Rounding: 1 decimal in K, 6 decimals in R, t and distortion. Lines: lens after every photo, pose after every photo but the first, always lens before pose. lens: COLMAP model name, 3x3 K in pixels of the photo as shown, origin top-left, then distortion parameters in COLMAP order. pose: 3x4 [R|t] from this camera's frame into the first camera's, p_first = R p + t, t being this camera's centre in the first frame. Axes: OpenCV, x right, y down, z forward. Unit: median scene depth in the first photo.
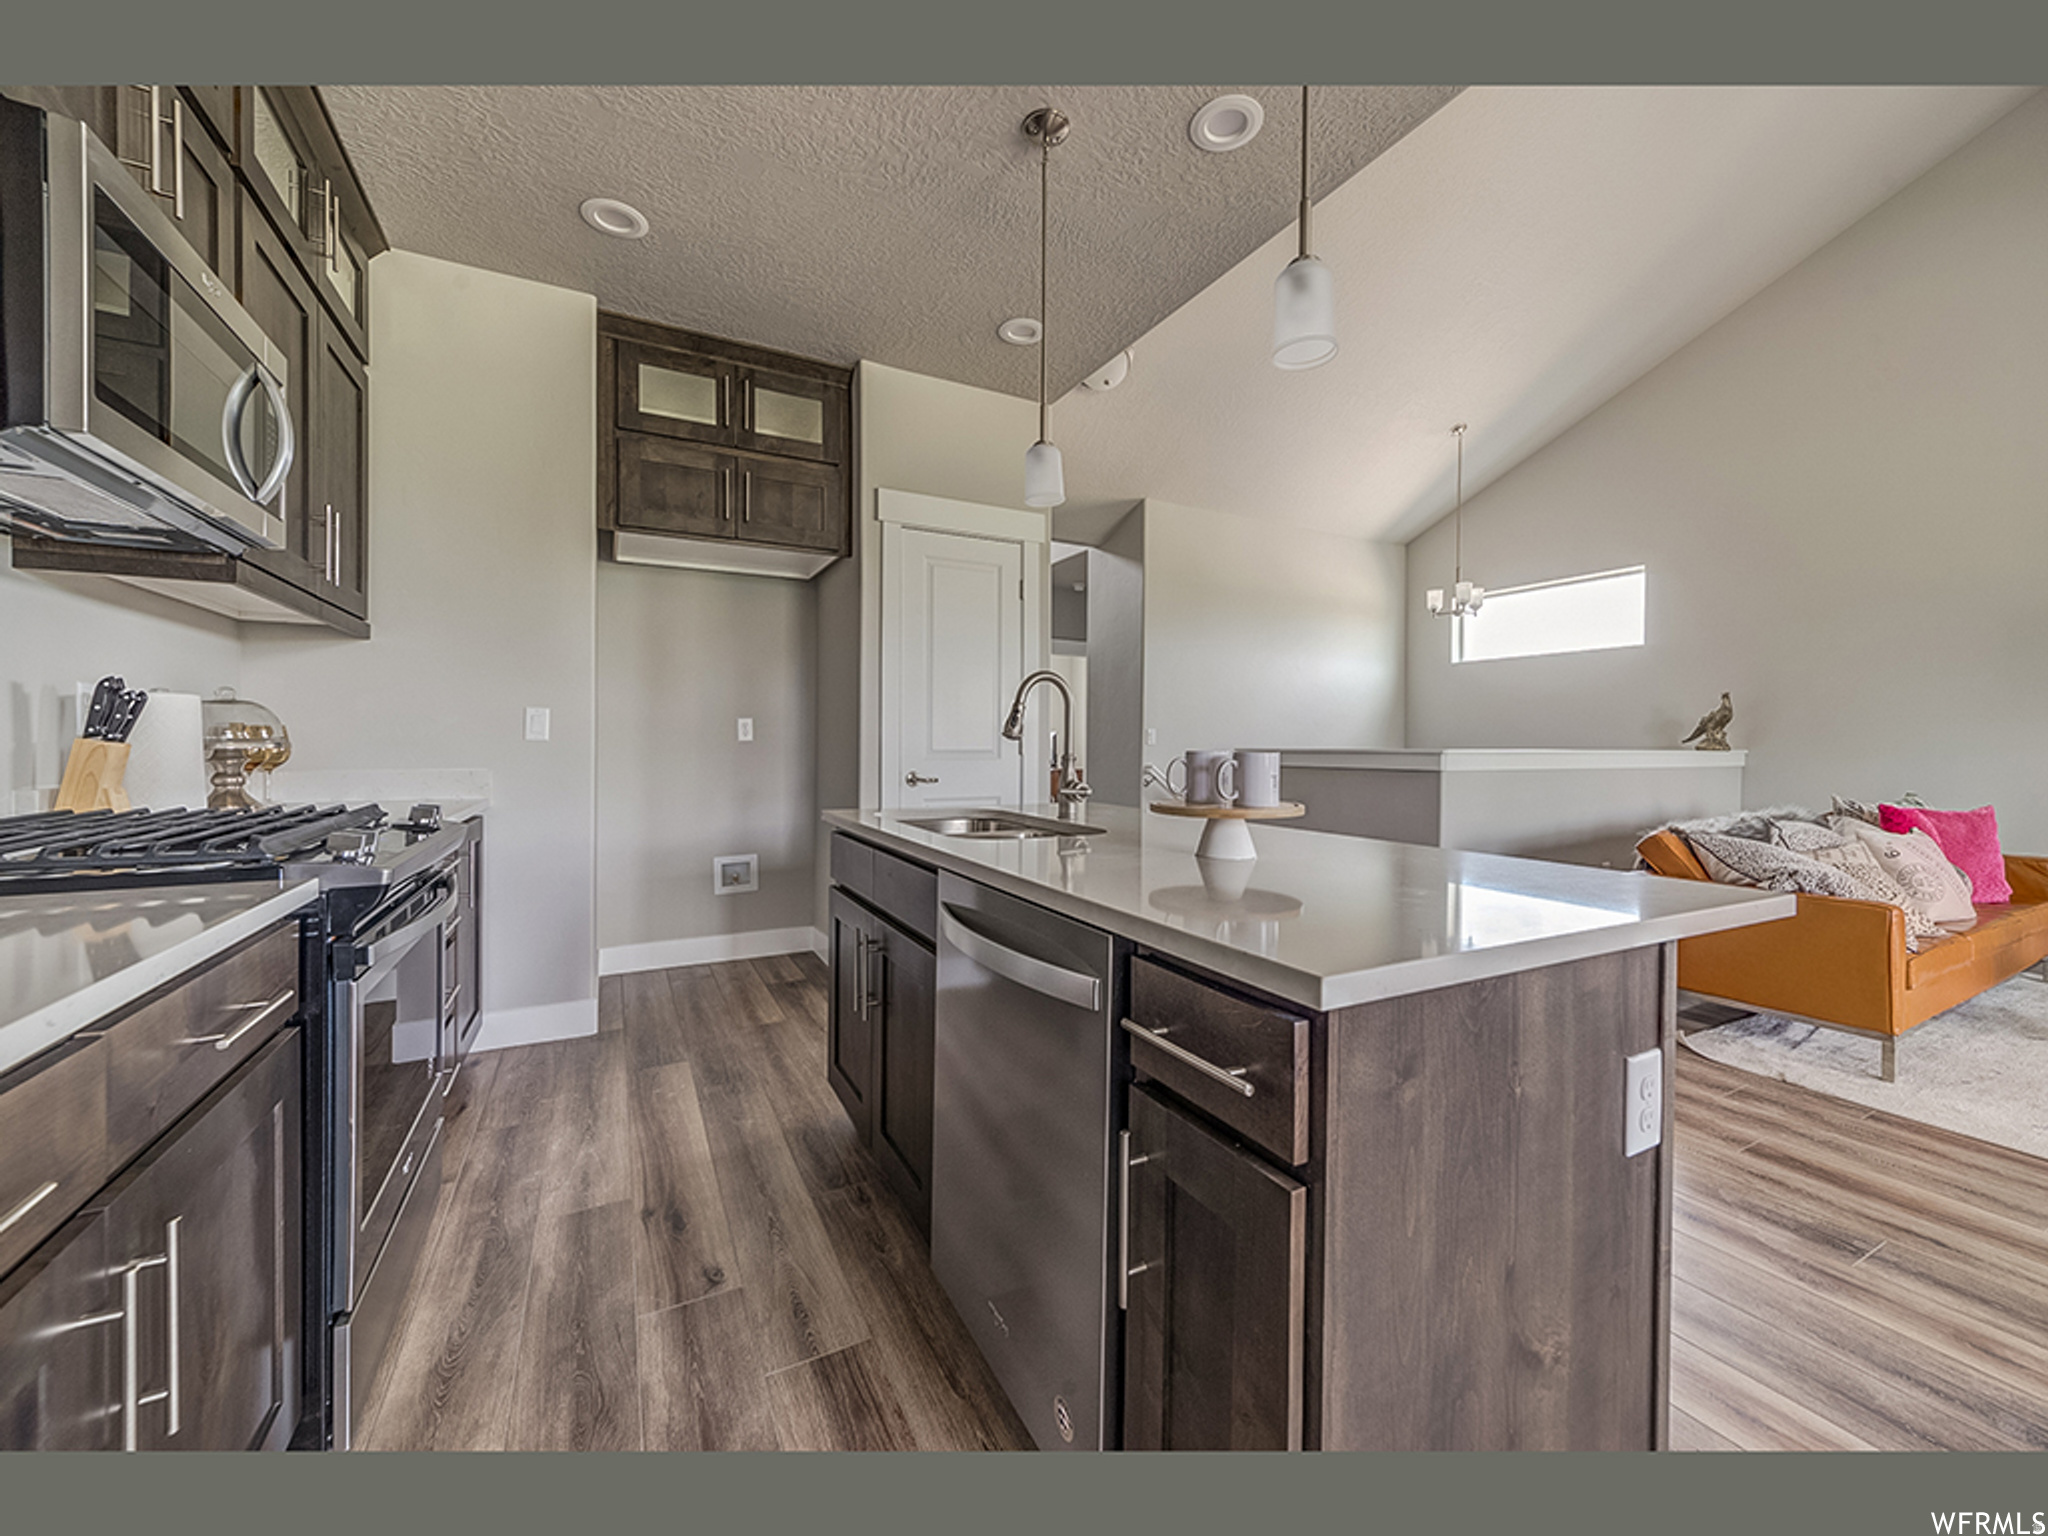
lens RADIAL K [[800.2, 0, 1036.7], [0, 800.2, 755.4], [0, 0, 1]] dist [0.002970, -0.000077]
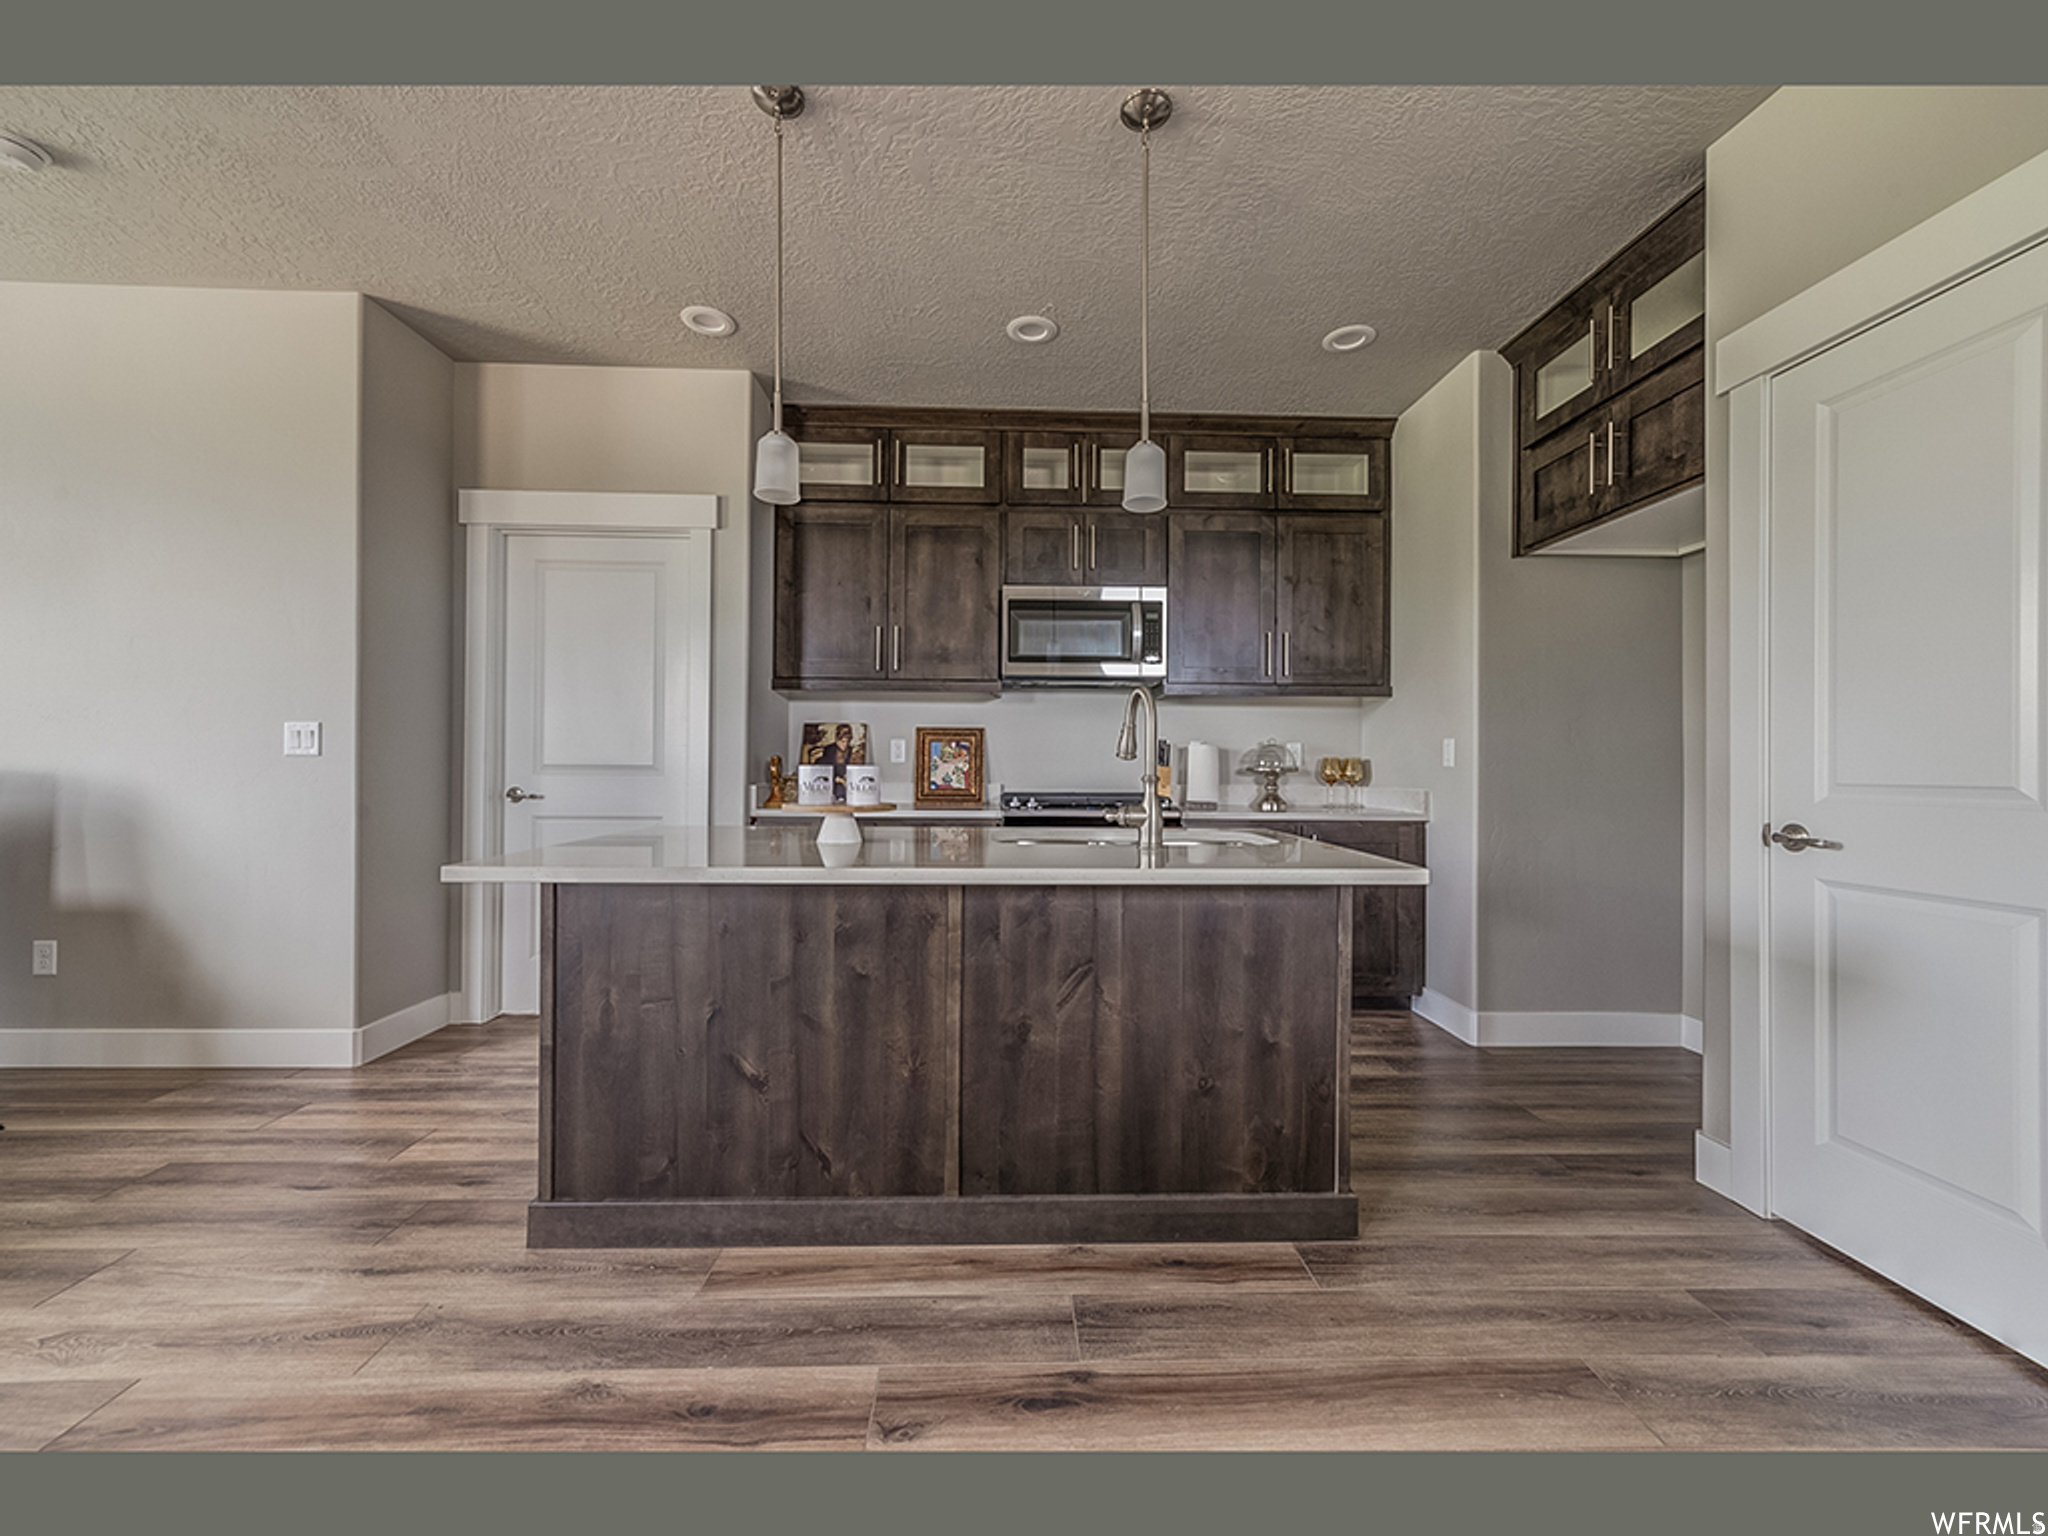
lens RADIAL K [[800.2, 0, 1019.8], [0, 800.2, 761.7], [0, 0, 1]] dist [0.002970, -0.000077]
pose [[-0.448530, -0.014909, -0.893644, 0.606812], [-0.024287, 0.999695, -0.004488, -0.005575], [0.893438, 0.019691, -0.448755, 0.865406]]
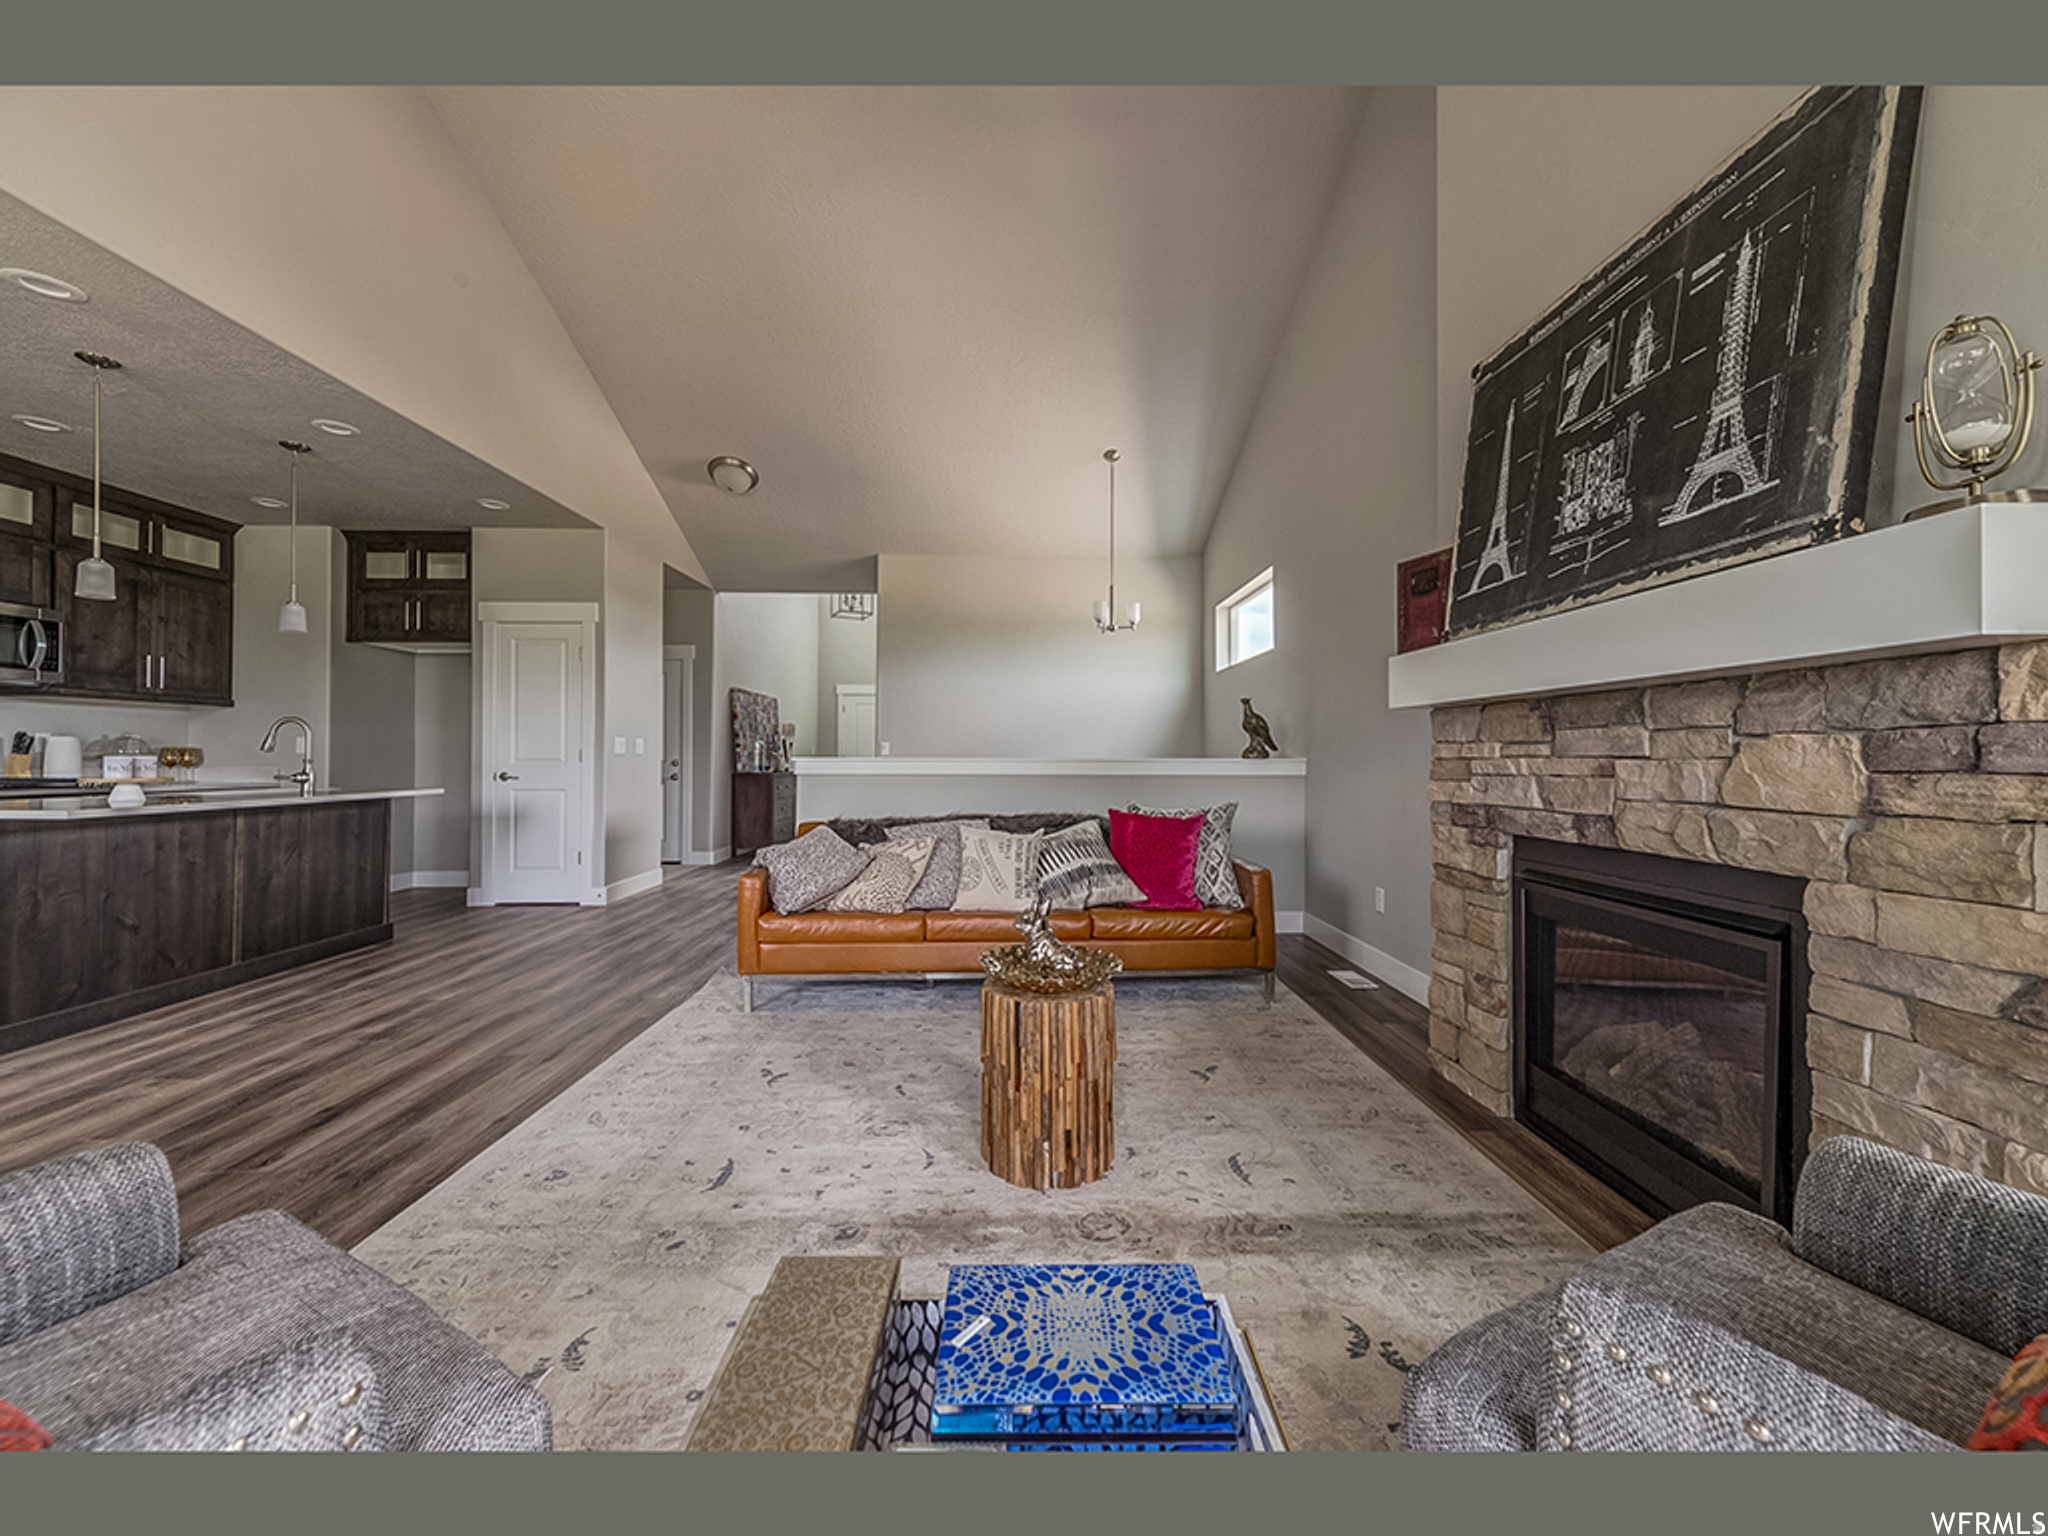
lens RADIAL K [[800.2, 0, 1035.3], [0, 800.2, 744.5], [0, 0, 1]] dist [0.002970, -0.000077]
pose [[0.892153, -0.010238, -0.451618, 1.701406], [-0.003302, 0.999569, -0.029184, 0.009997], [0.451722, 0.027528, 0.891734, 0.042844]]
